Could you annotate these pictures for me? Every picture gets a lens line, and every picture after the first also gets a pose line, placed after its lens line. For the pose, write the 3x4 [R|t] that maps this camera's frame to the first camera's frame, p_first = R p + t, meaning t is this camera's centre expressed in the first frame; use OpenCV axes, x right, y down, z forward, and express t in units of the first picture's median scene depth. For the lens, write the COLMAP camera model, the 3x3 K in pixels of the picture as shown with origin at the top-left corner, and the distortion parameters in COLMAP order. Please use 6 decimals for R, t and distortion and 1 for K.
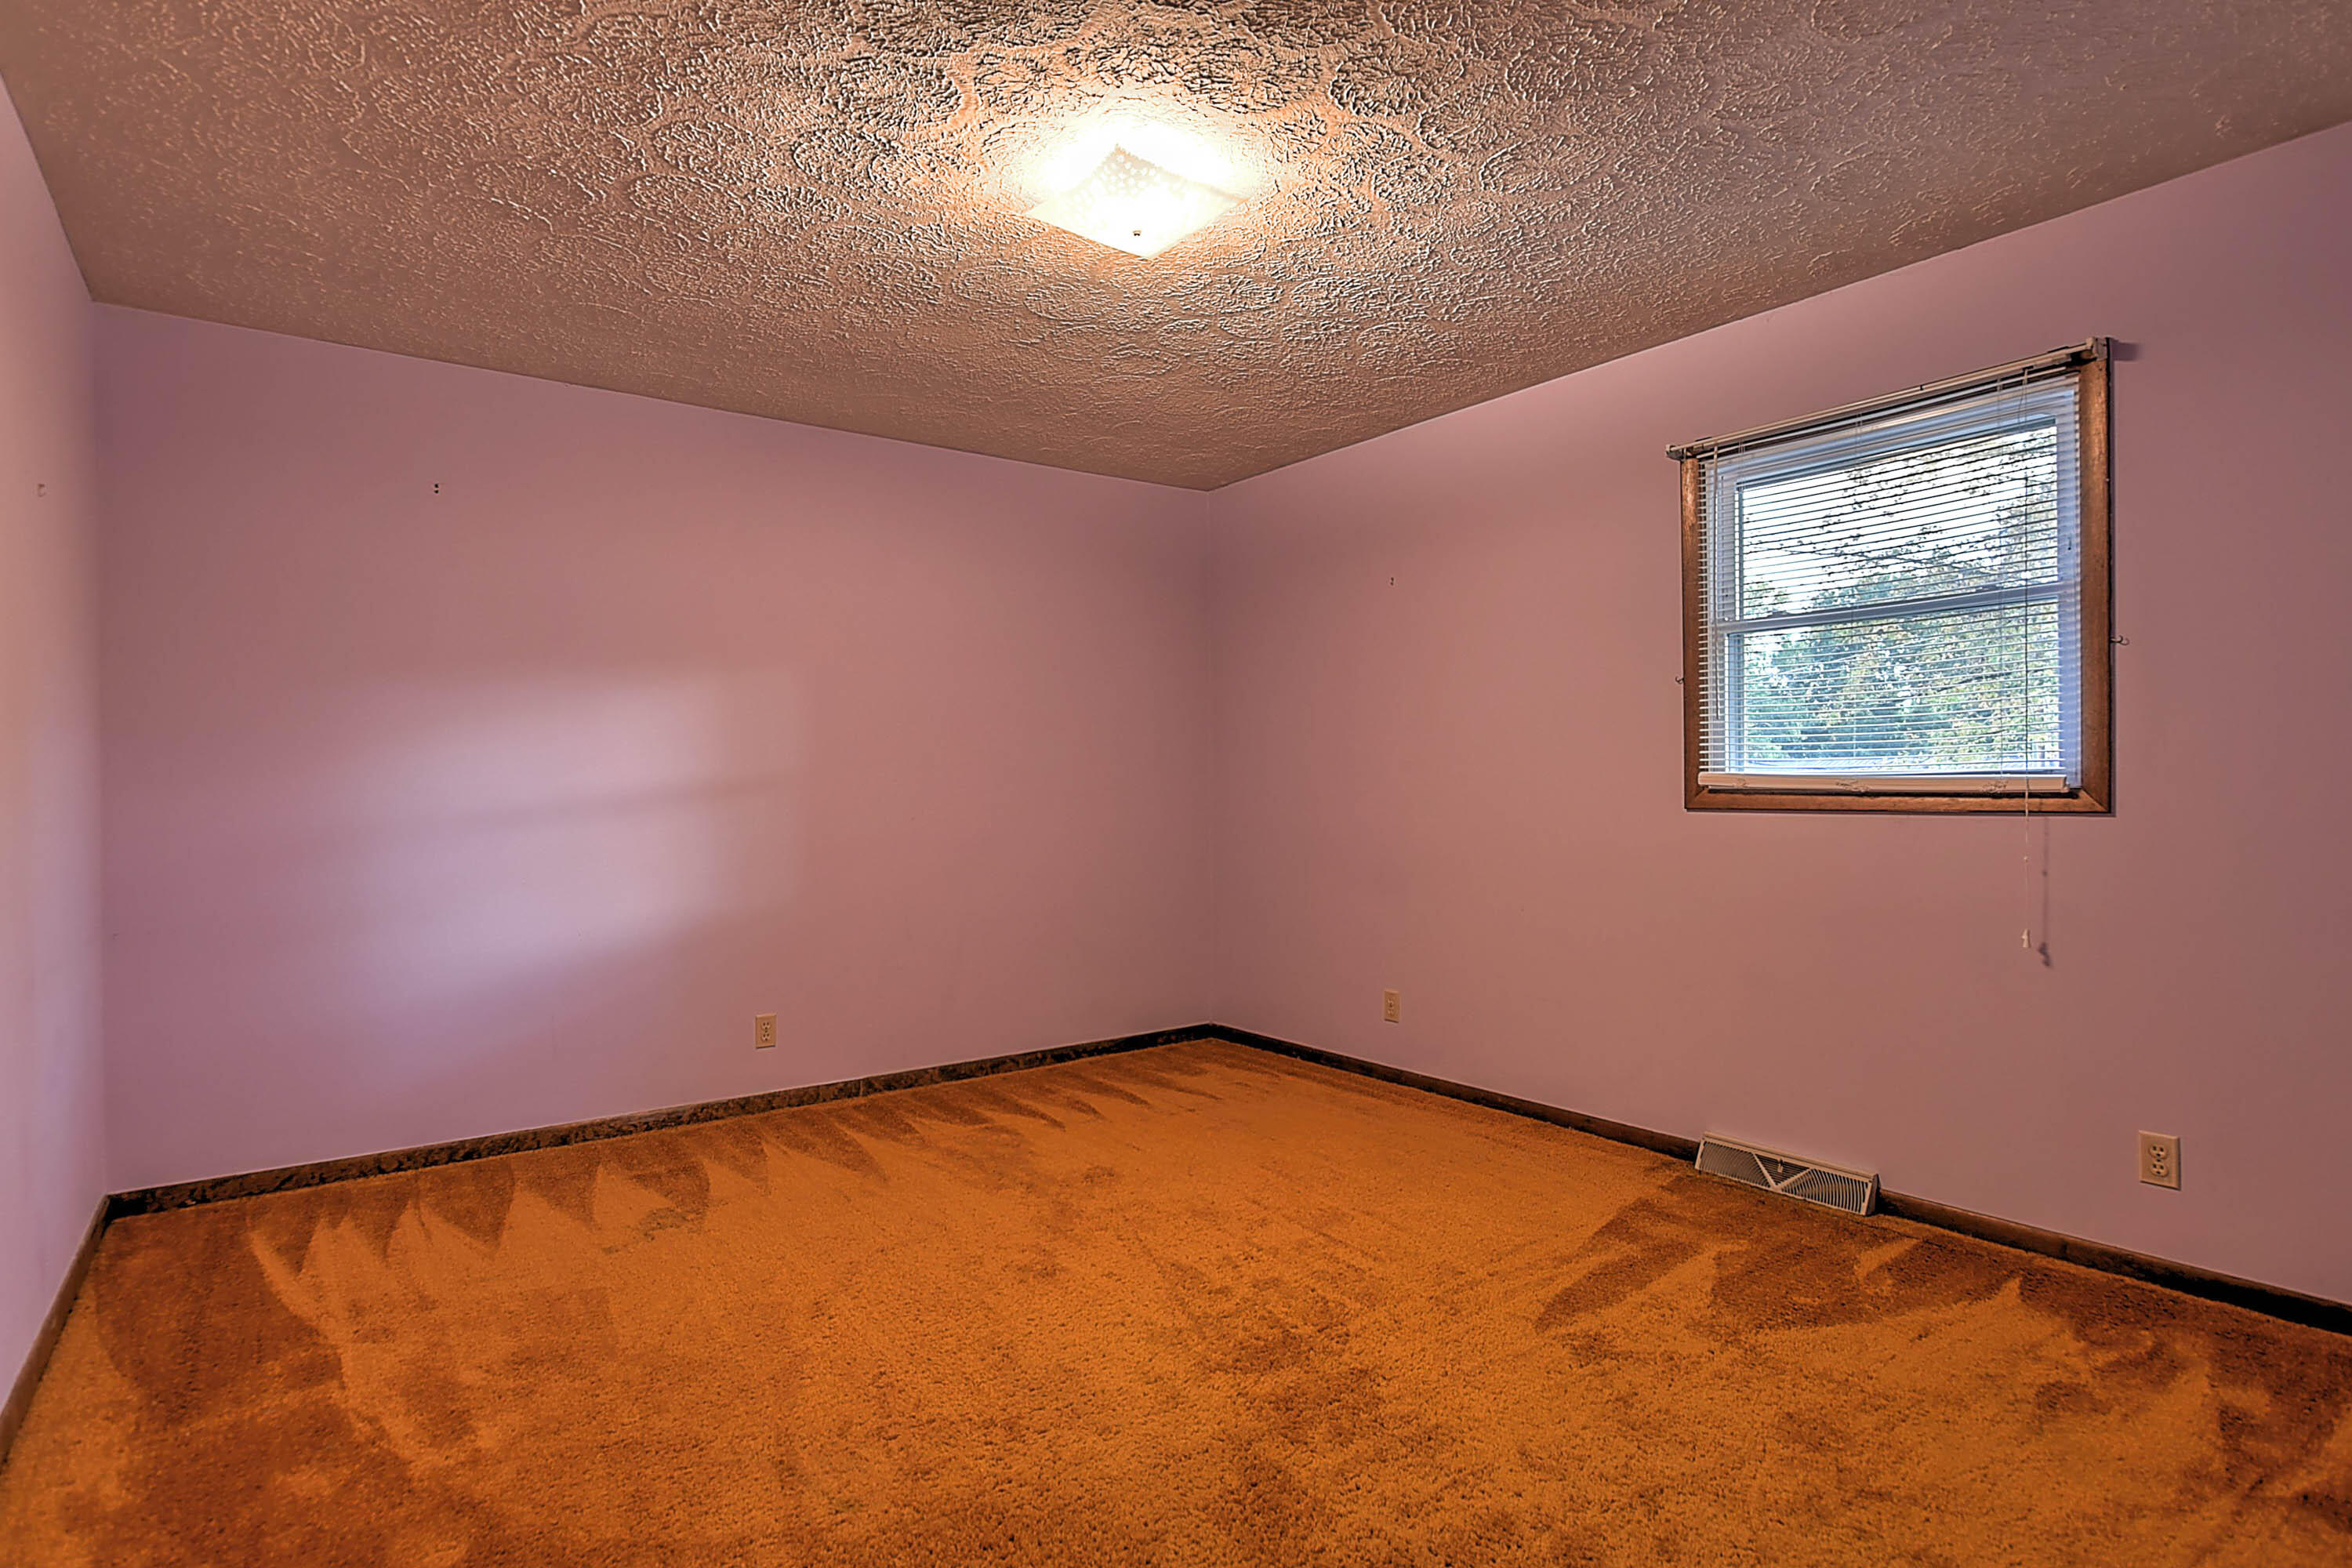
lens RADIAL K [[1192.6, 0, 1176.0], [0, 1192.6, 784.0], [0, 0, 1]] dist [-0.002561, -0.000010]
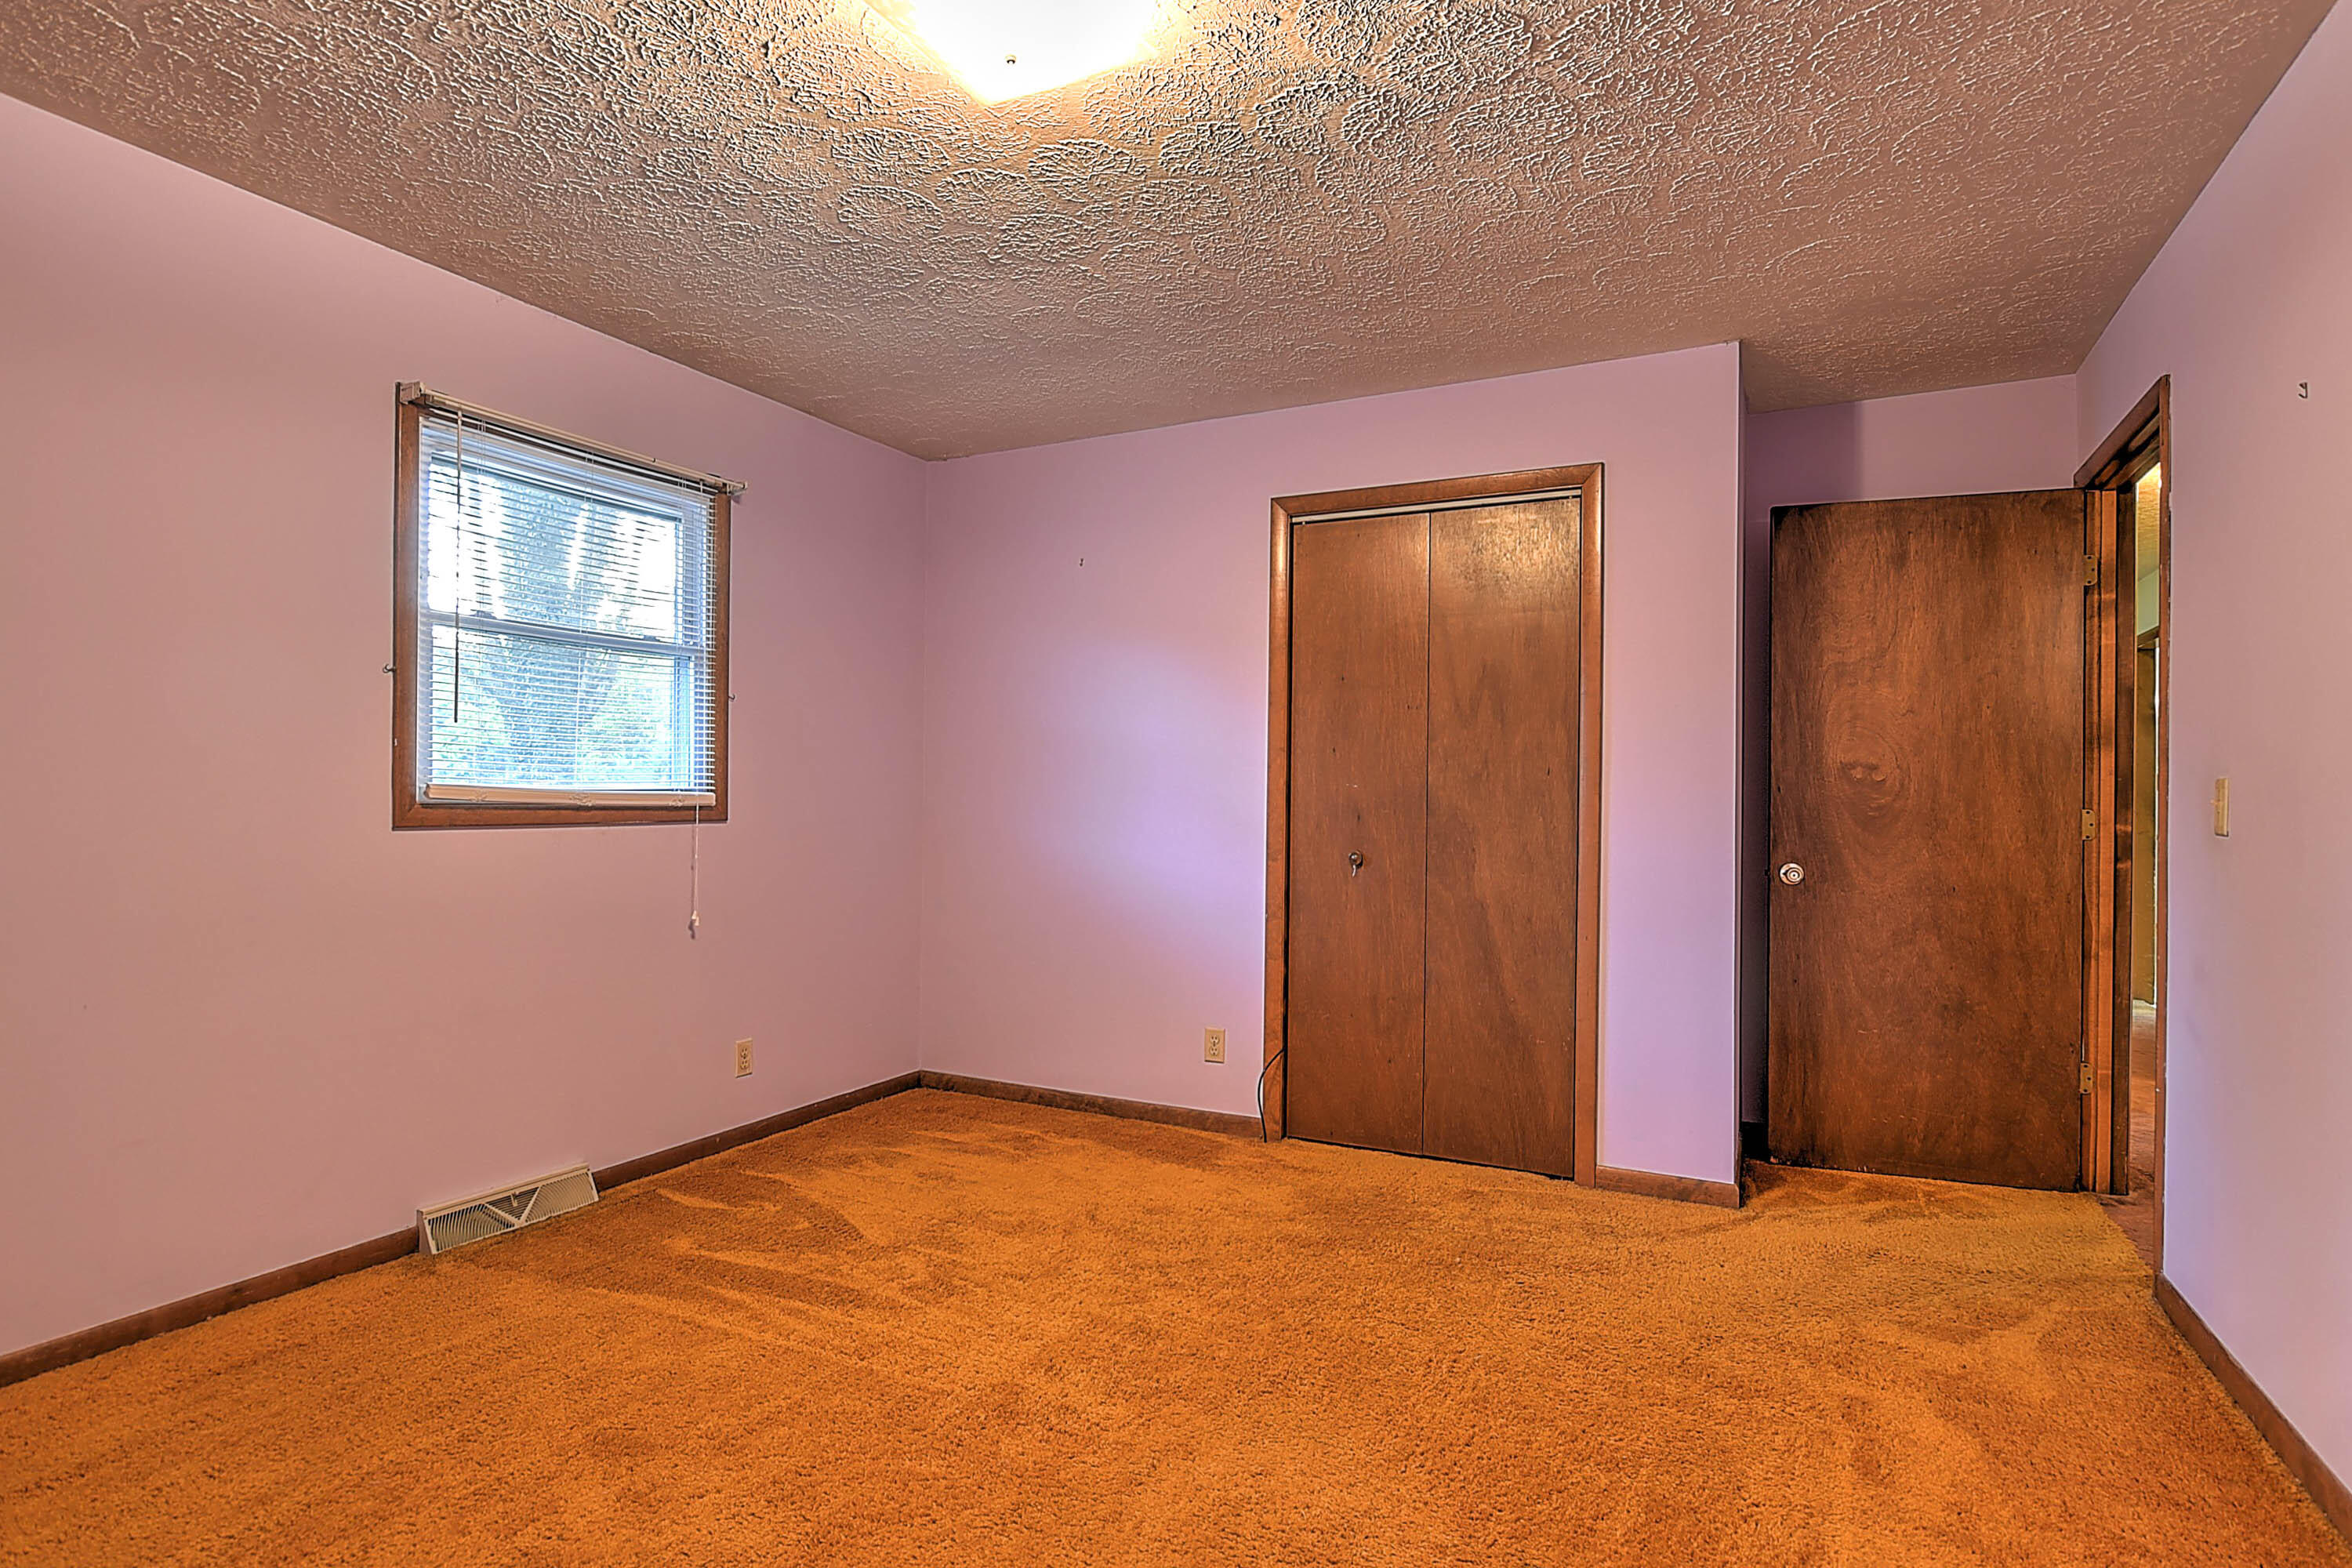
lens RADIAL K [[1192.6, 0, 1176.0], [0, 1192.6, 784.0], [0, 0, 1]] dist [-0.002561, -0.000010]
pose [[-0.450566, 0.008231, 0.892705, -0.647600], [-0.013324, 0.999784, -0.015944, -0.003461], [-0.892644, -0.019078, -0.450359, 1.069722]]
